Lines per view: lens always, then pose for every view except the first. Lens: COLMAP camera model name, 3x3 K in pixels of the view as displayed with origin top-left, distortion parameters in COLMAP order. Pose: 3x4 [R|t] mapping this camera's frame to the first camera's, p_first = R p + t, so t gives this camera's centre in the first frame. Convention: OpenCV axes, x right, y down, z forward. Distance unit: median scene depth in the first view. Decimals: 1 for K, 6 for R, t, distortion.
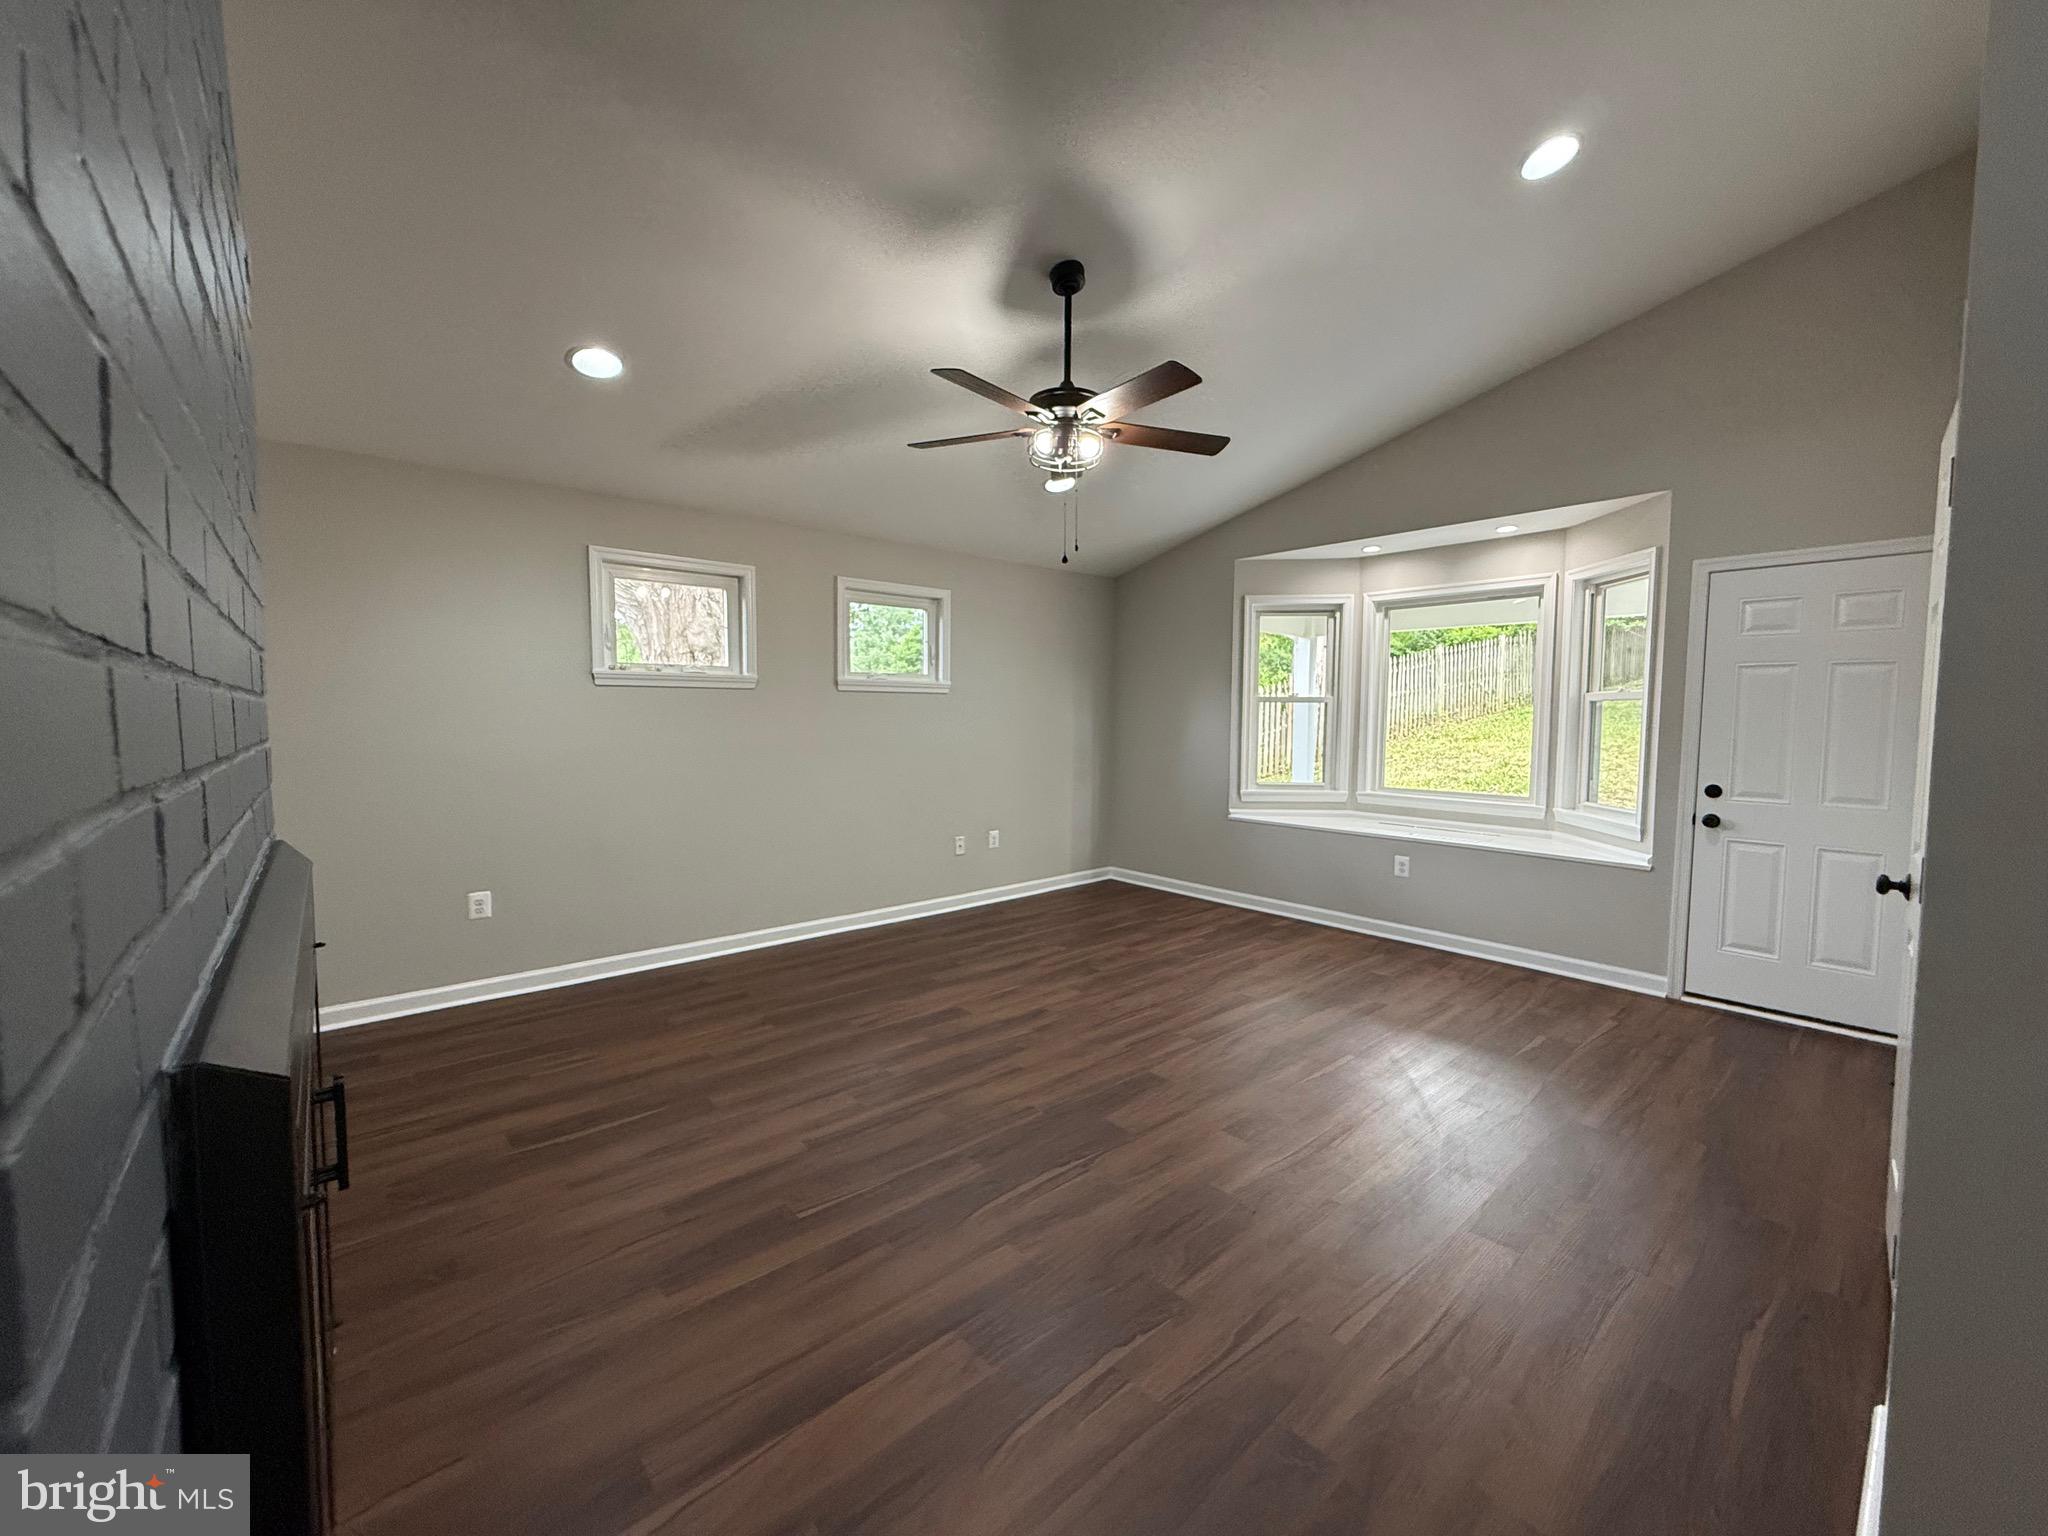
lens RADIAL K [[817.2, 0, 1022.0], [0, 817.2, 763.2], [0, 0, 1]] dist [-0.002663, 0.000914]
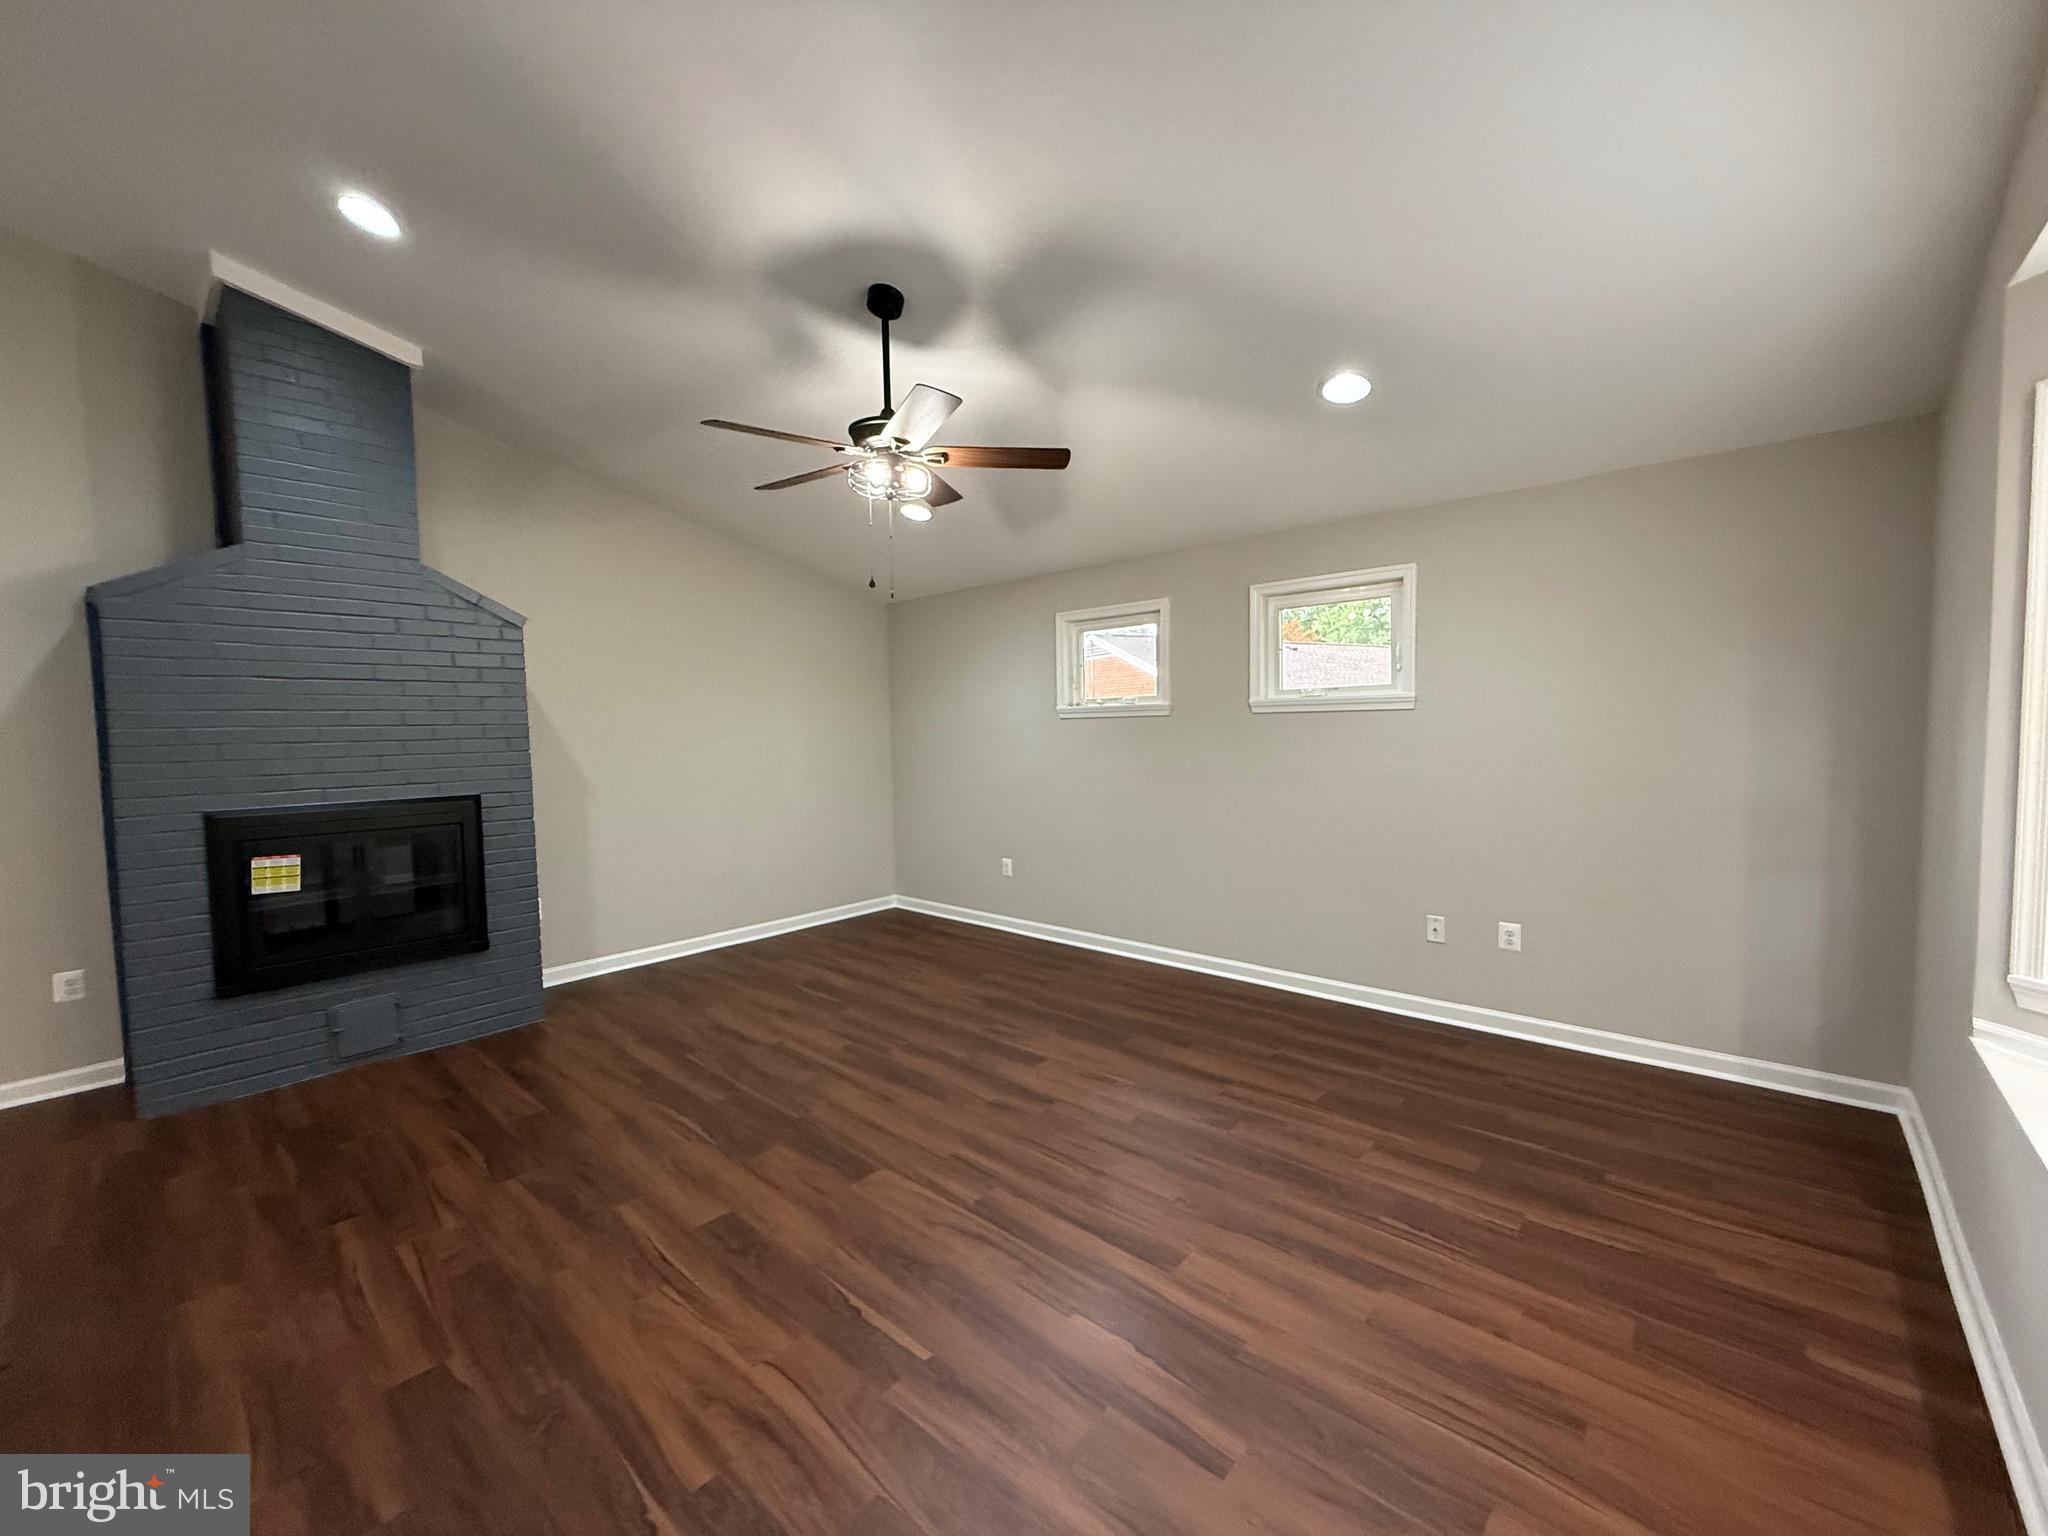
lens RADIAL K [[817.2, 0, 1021.6], [0, 817.2, 771.0], [0, 0, 1]] dist [-0.002663, 0.000914]
pose [[0.116709, 0.050701, -0.991871, 0.756661], [-0.038302, 0.998183, 0.046516, -0.068912], [0.992427, 0.032561, 0.118439, 0.769066]]
